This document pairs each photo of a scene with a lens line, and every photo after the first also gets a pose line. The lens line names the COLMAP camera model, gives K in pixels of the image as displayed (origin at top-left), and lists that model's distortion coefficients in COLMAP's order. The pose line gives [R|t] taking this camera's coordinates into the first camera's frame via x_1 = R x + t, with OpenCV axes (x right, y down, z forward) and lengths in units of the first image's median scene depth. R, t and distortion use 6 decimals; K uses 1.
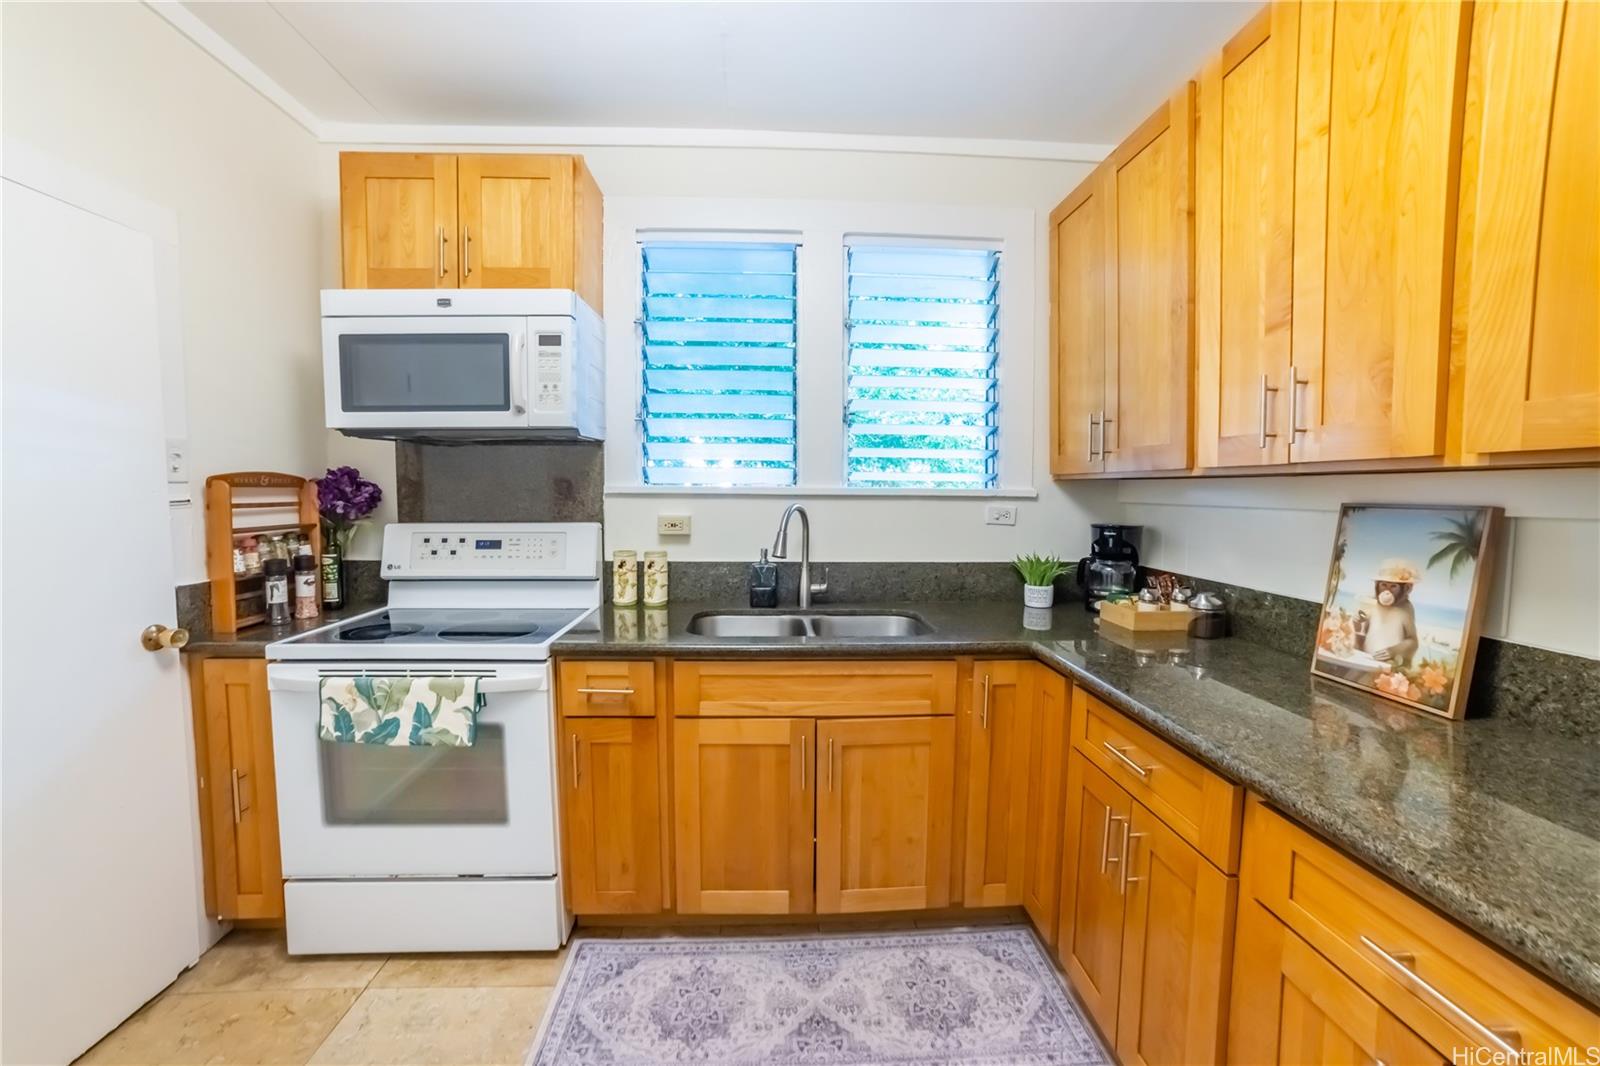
lens RADIAL K [[656.3, 0, 801.7], [0, 656.3, 527.9], [0, 0, 1]] dist [-0.057661, 0.037847]
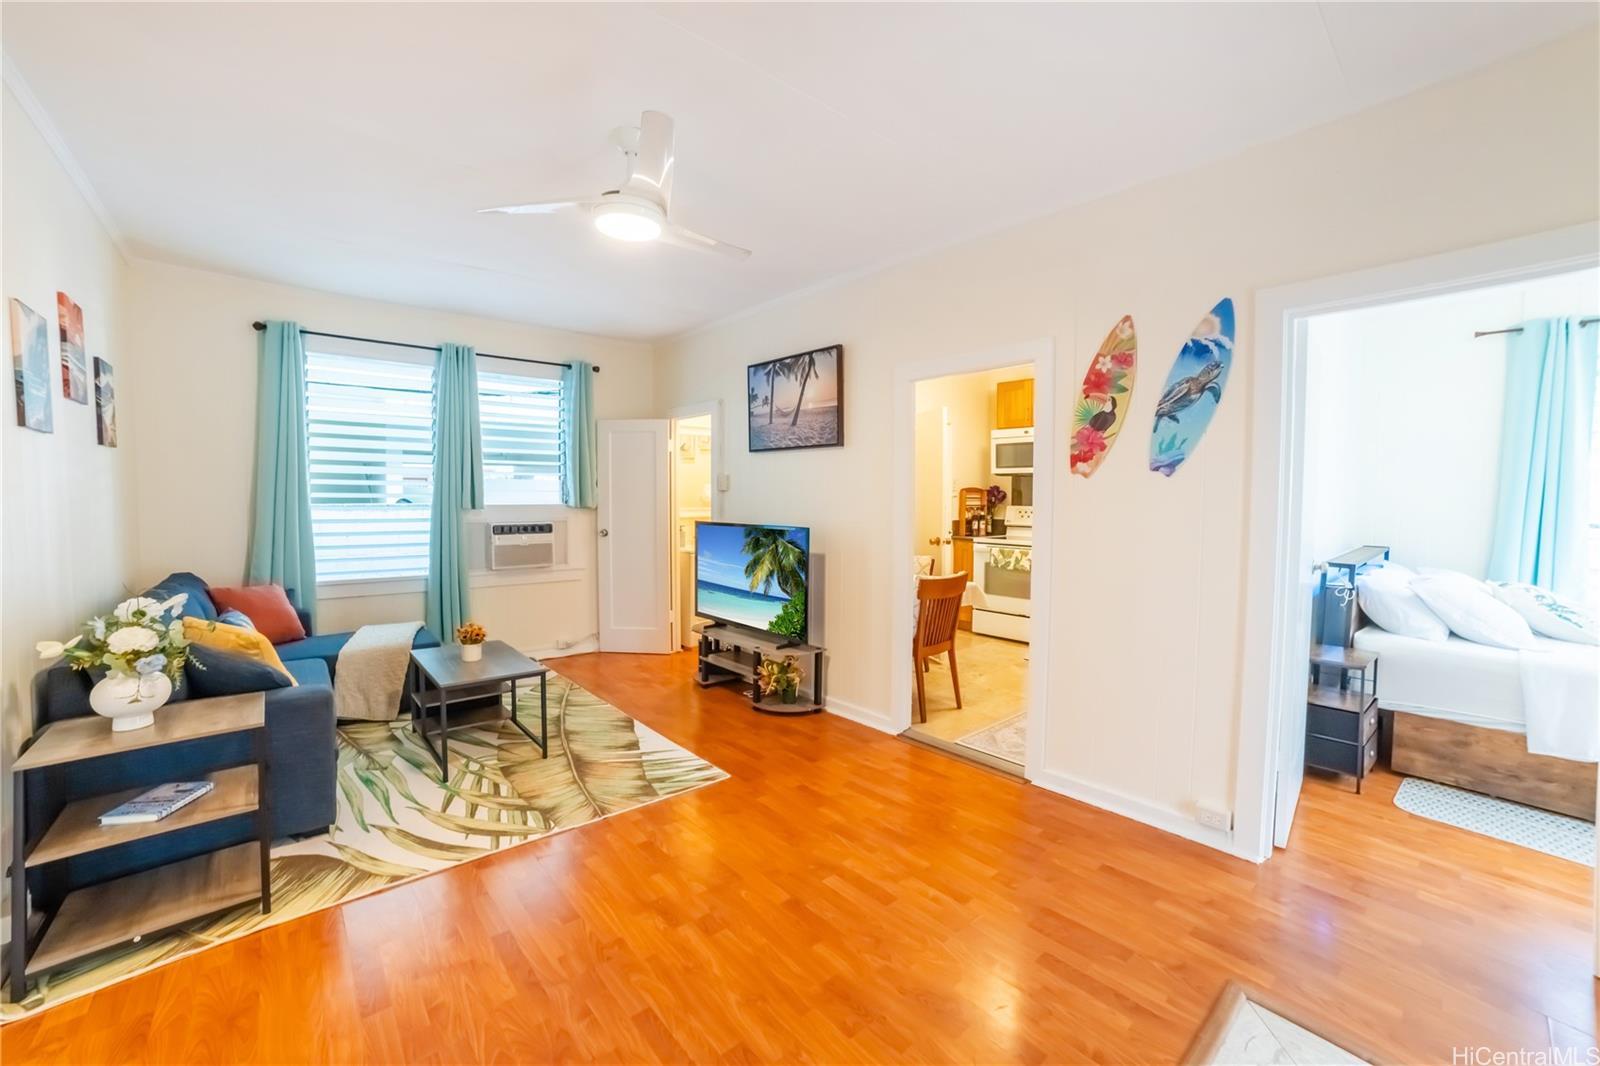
lens RADIAL K [[678.4, 0, 810.4], [0, 678.4, 528.5], [0, 0, 1]] dist [-0.001363, 0.000113]
pose [[0.635609, 0.042871, -0.770820, 1.302591], [-0.053277, 0.998512, 0.011603, 0.124304], [0.770170, 0.033692, 0.636948, -1.833327]]
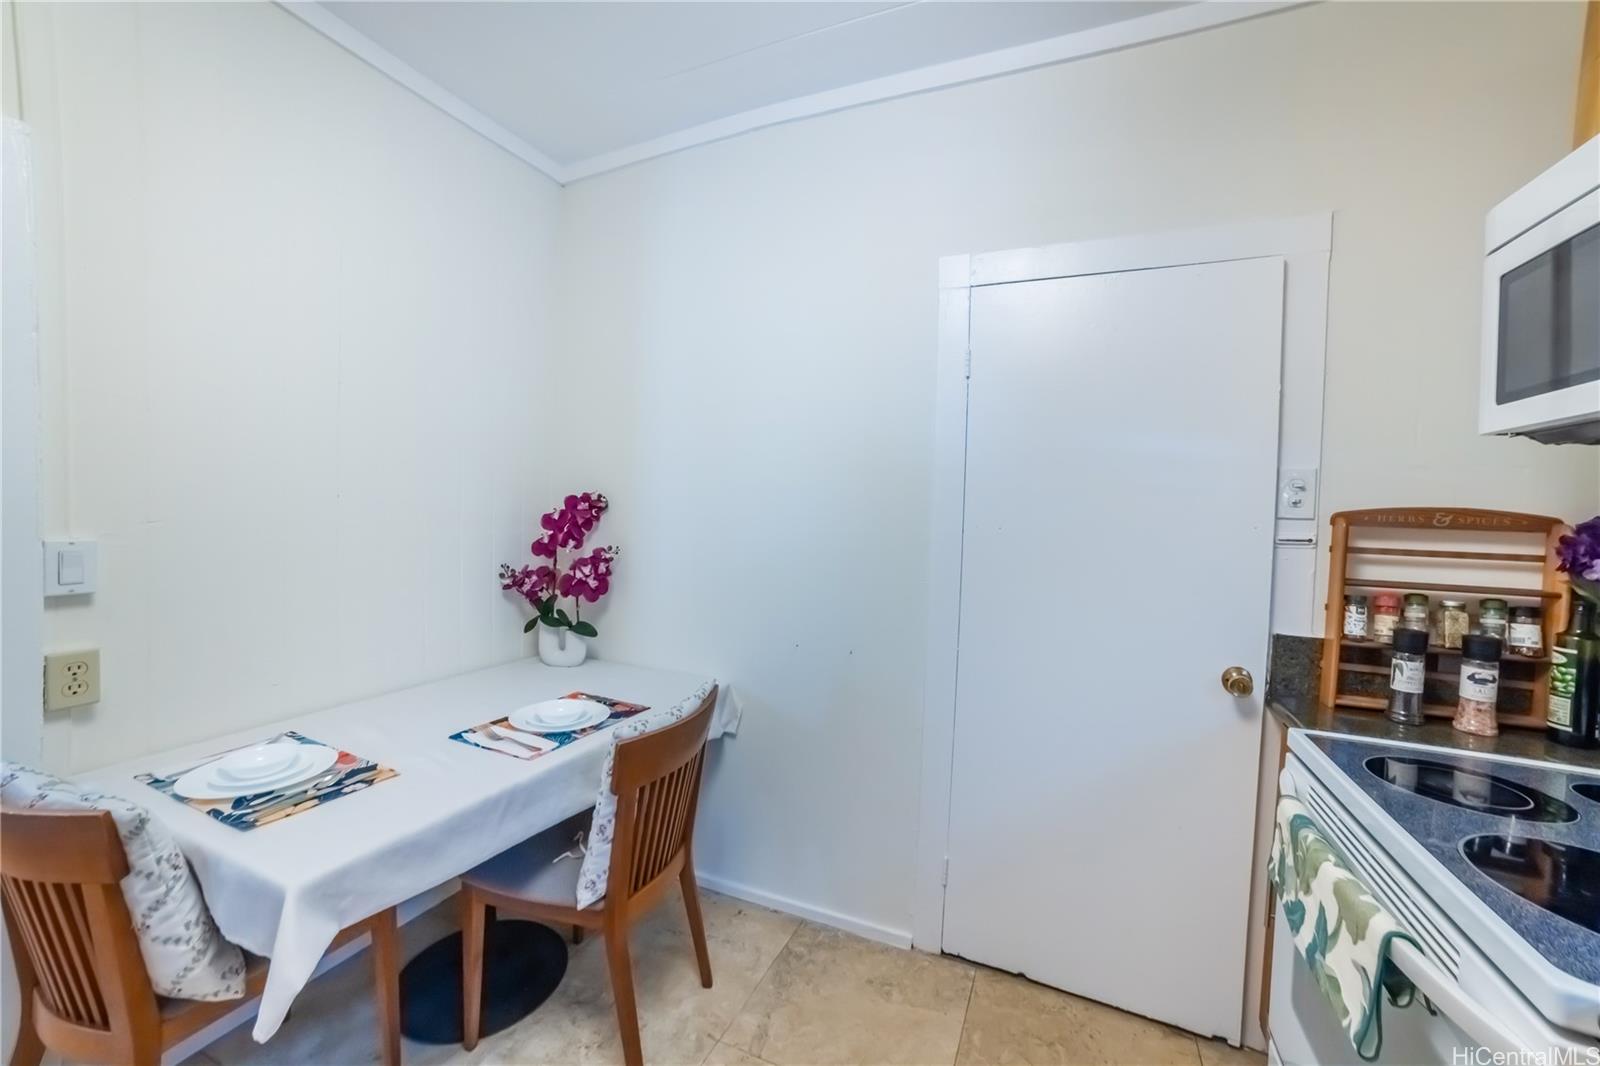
lens RADIAL K [[632.9, 0, 808.0], [0, 632.9, 531.6], [0, 0, 1]] dist [-0.074755, 0.032304]
pose [[-0.426749, 0.025384, -0.904014, 0.067023], [-0.086315, 0.993900, 0.068654, -0.048660], [0.900242, 0.107327, -0.421955, 0.688811]]
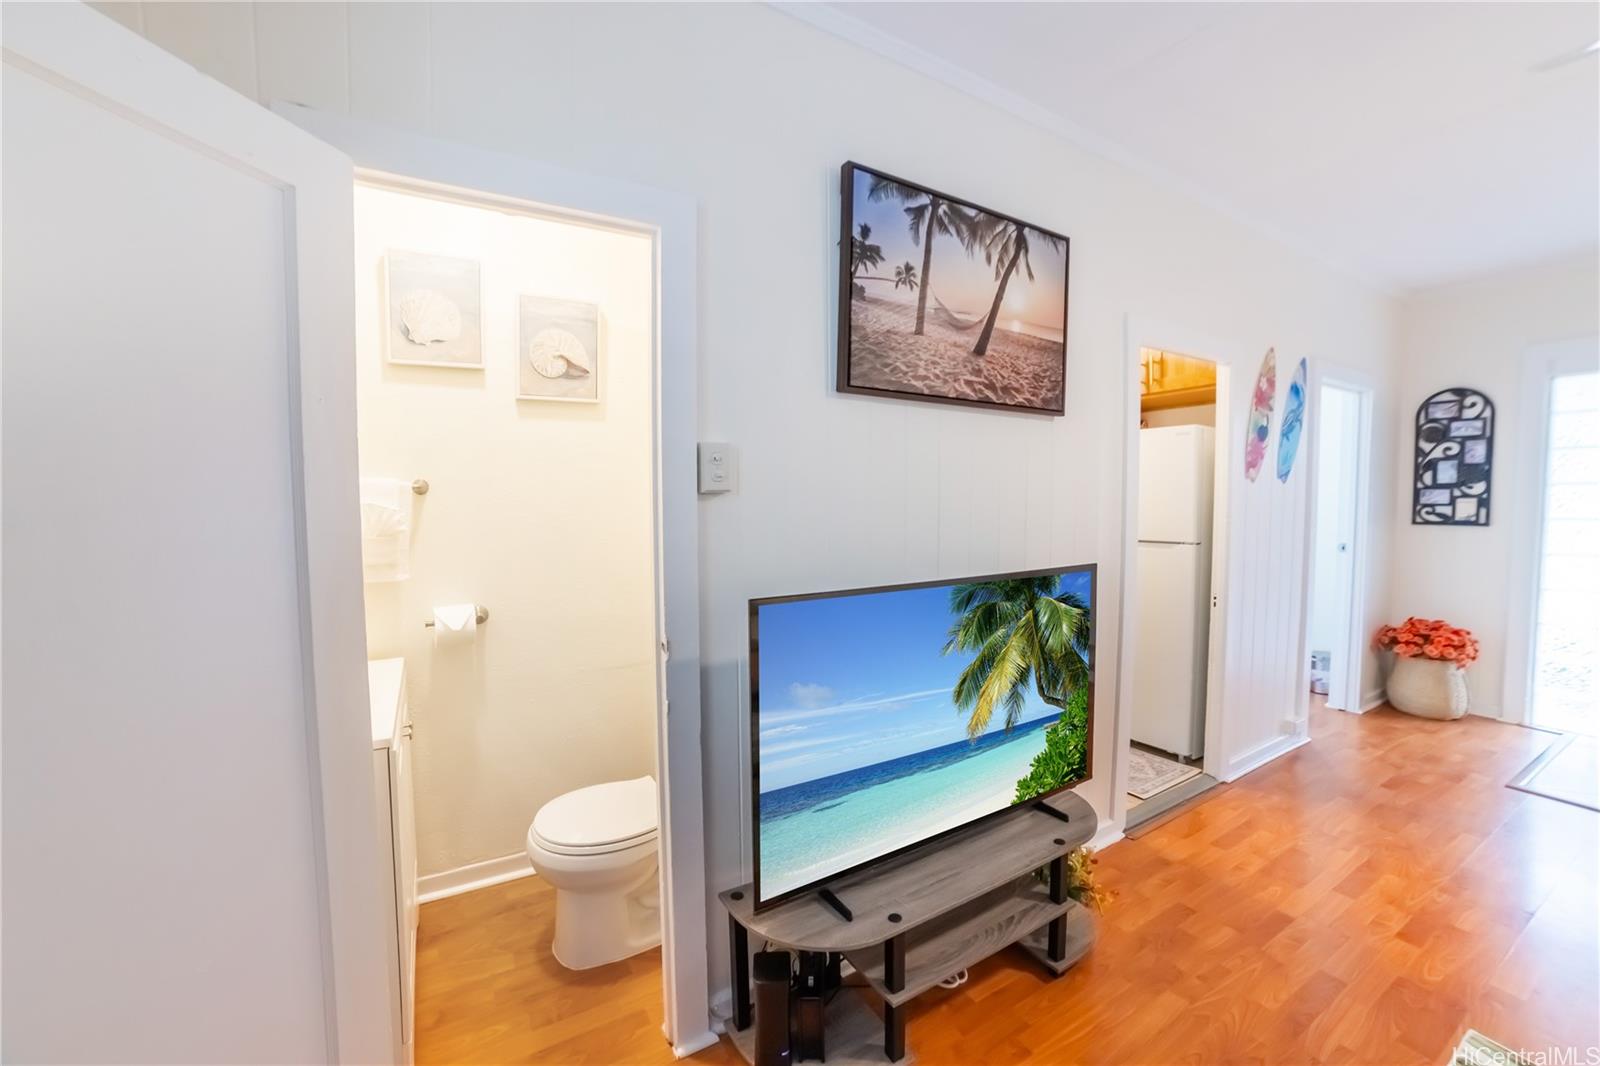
lens RADIAL K [[632.9, 0, 808.0], [0, 632.9, 531.6], [0, 0, 1]] dist [-0.074755, 0.032304]
pose [[0.872820, -0.030849, 0.487066, -1.323959], [0.034582, 0.999401, 0.001328, 0.075126], [-0.486815, 0.015684, 0.873364, -1.140655]]
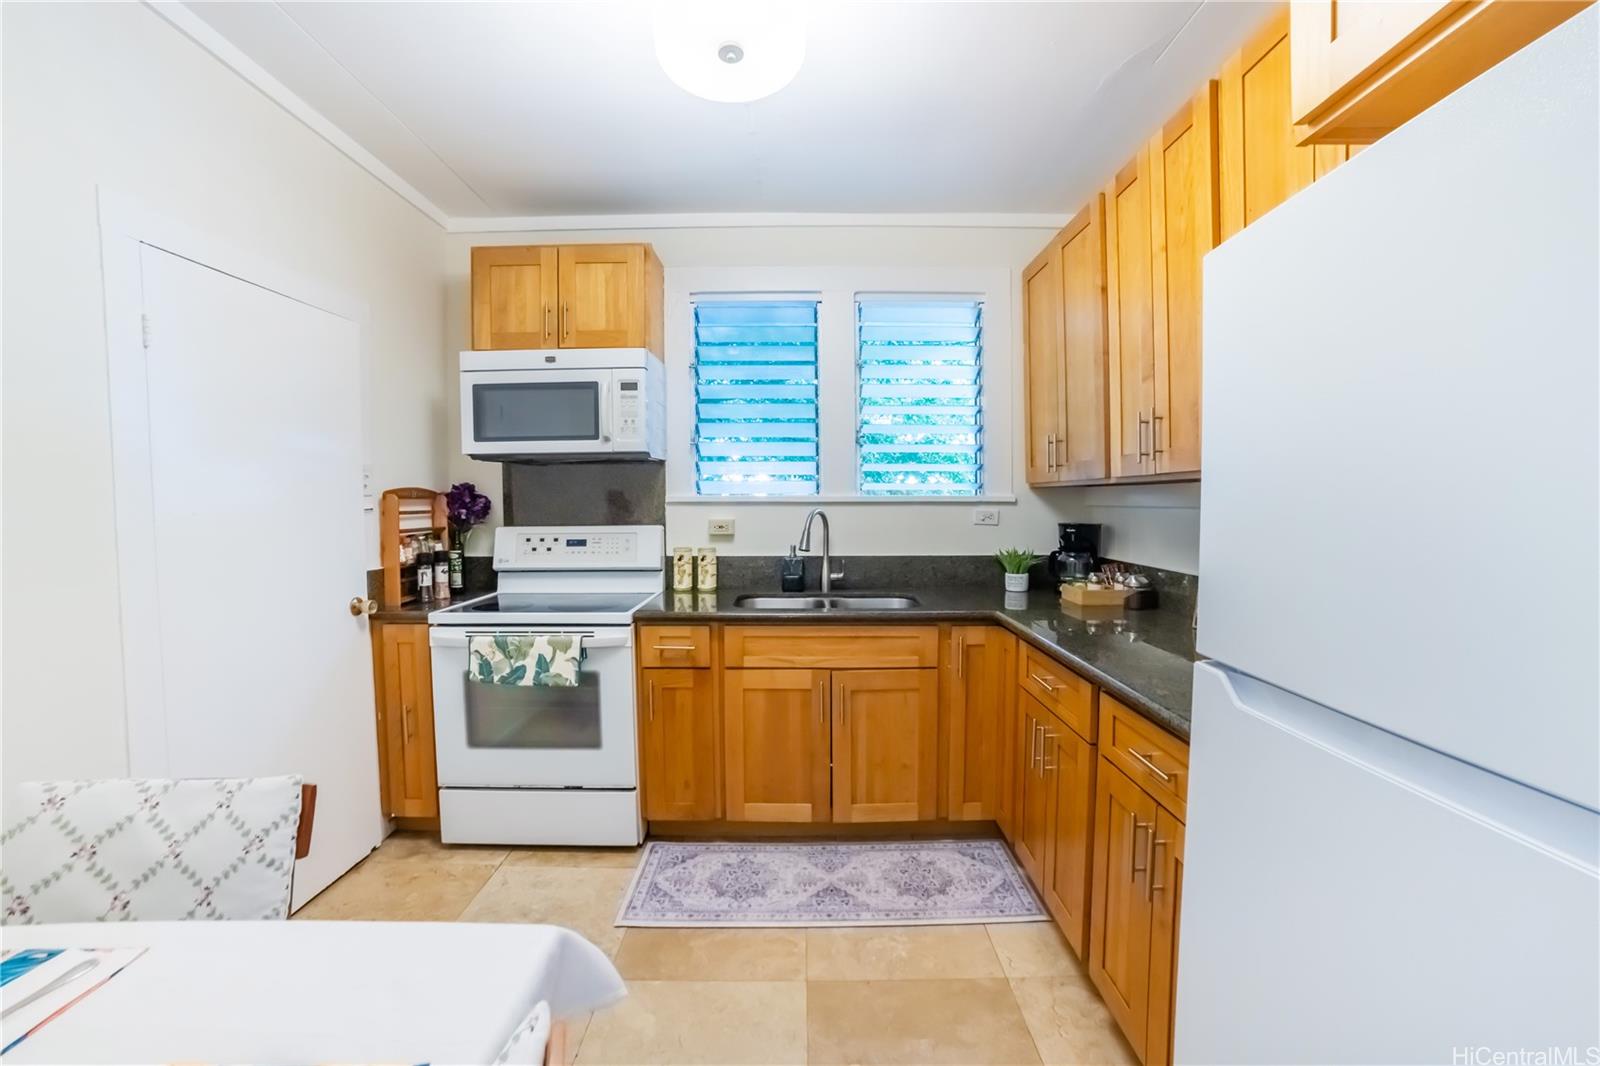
lens RADIAL K [[678.4, 0, 810.4], [0, 678.4, 528.5], [0, 0, 1]] dist [-0.001363, 0.000113]
pose [[0.999037, -0.007788, -0.043170, 0.041517], [0.007030, 0.999819, -0.017677, 0.029607], [0.043300, 0.017356, 0.998911, -0.378082]]
